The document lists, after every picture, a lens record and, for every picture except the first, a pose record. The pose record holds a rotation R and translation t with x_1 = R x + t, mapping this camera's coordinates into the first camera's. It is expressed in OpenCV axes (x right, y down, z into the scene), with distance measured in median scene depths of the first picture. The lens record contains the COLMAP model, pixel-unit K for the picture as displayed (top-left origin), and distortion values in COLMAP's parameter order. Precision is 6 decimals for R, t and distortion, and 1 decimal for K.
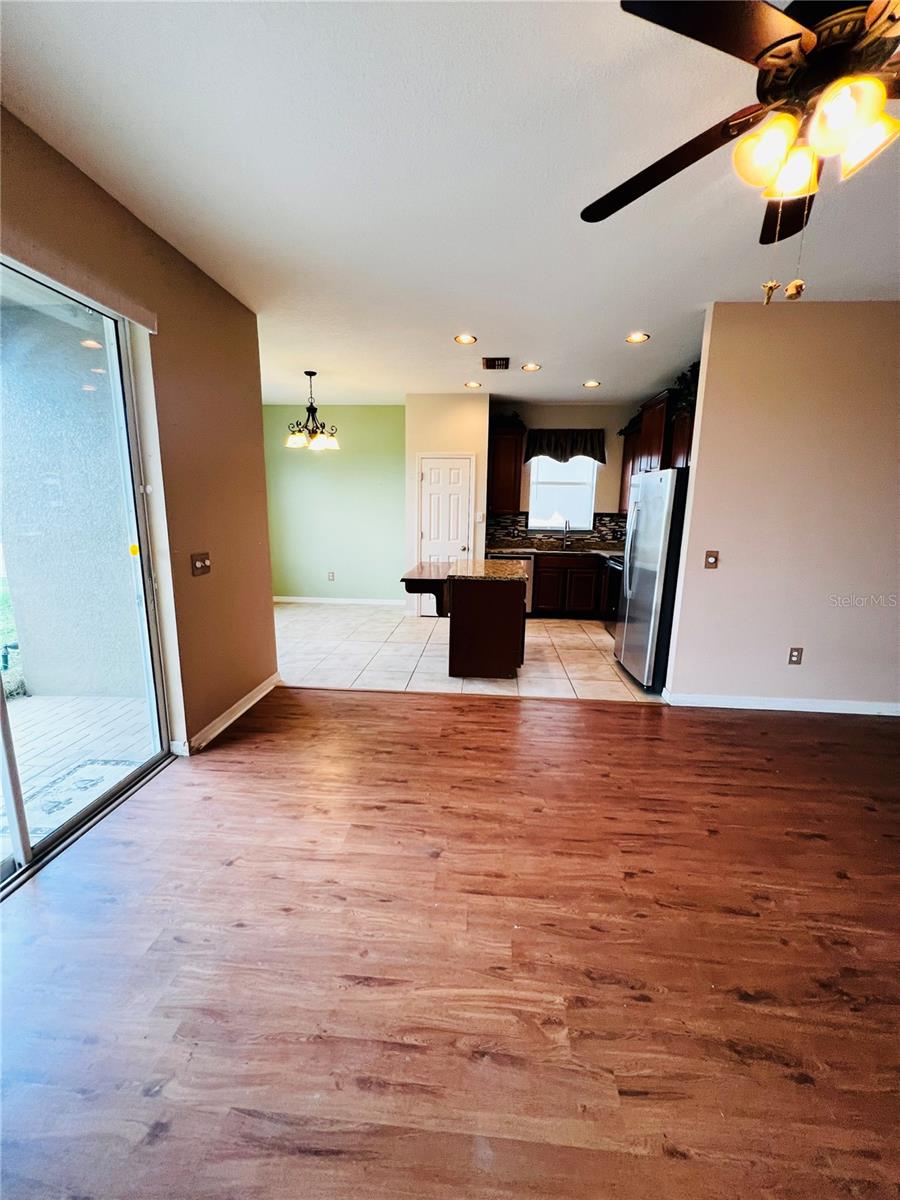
lens RADIAL K [[480.4, 0, 450.0], [0, 480.4, 600.0], [0, 0, 1]] dist [0.001495, -0.000540]
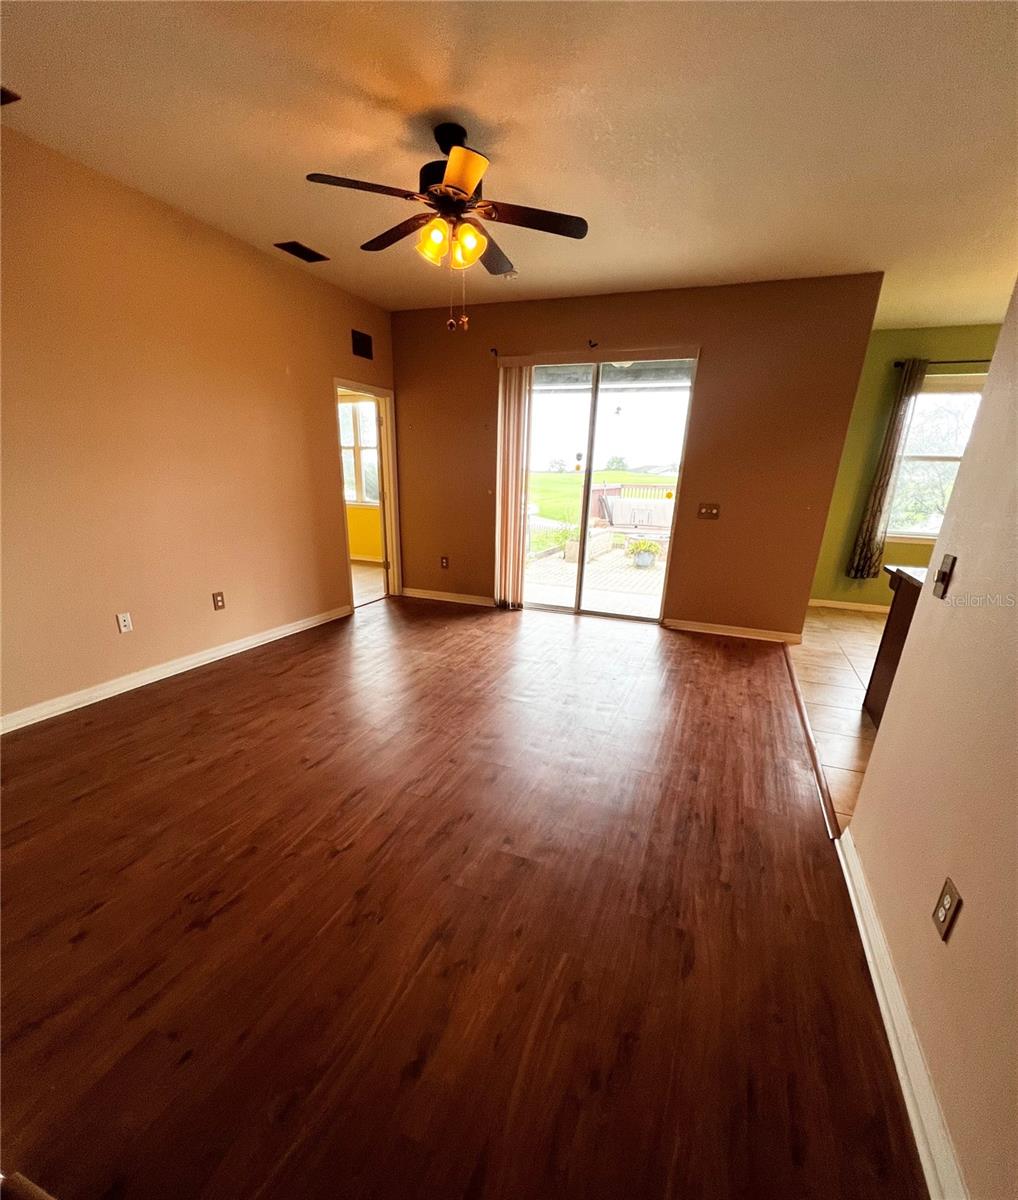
lens RADIAL K [[533.1, 0, 511.0], [0, 533.1, 687.1], [0, 0, 1]] dist [-0.001722, 0.000112]
pose [[-0.288771, 0.335689, -0.896618, 1.094517], [-0.219224, 0.888449, 0.403235, -0.101375], [0.931961, 0.313003, -0.182968, 0.747585]]
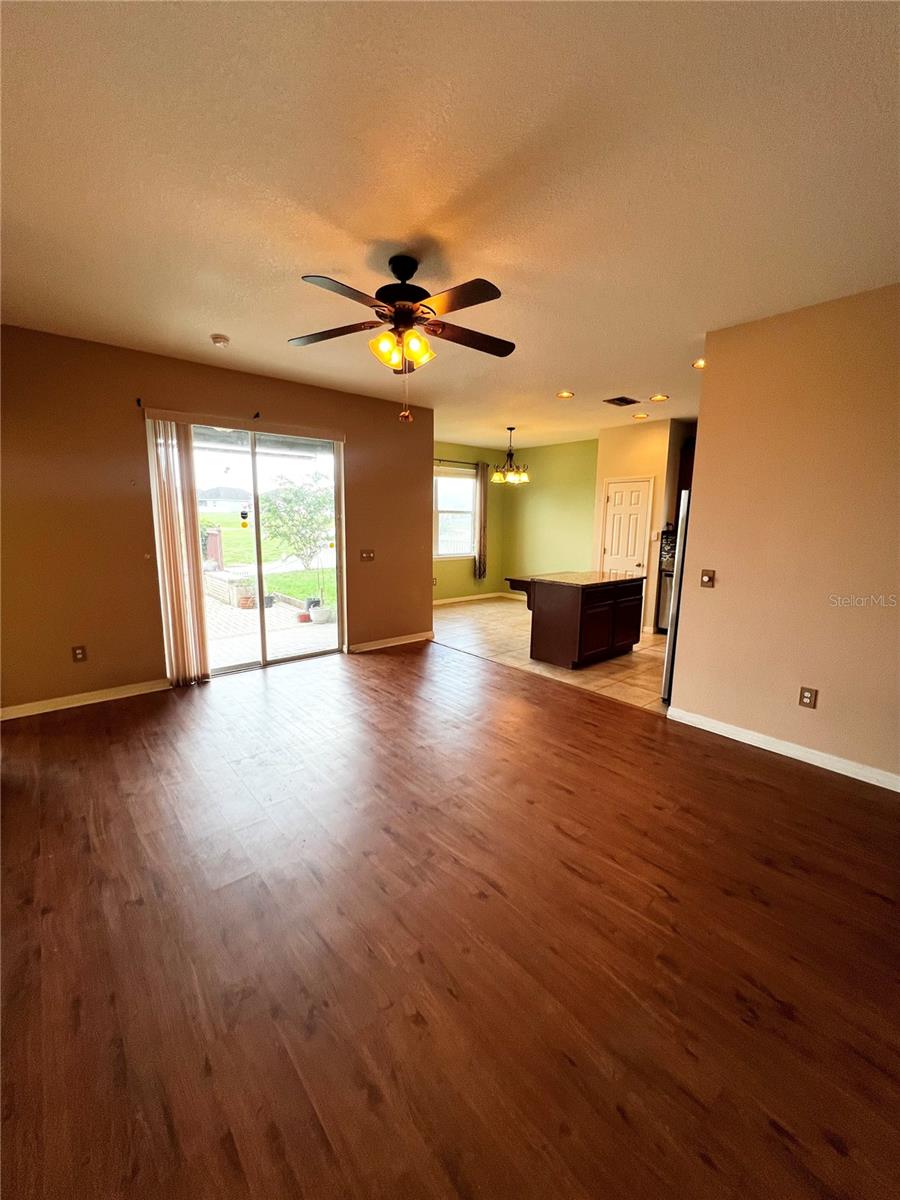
lens RADIAL K [[480.4, 0, 450.0], [0, 480.4, 600.0], [0, 0, 1]] dist [0.001495, -0.000540]
pose [[0.706518, 0.111330, -0.698883, 0.861205], [-0.138342, 0.990223, 0.017887, 0.016319], [0.694042, 0.084047, 0.715012, -0.084678]]
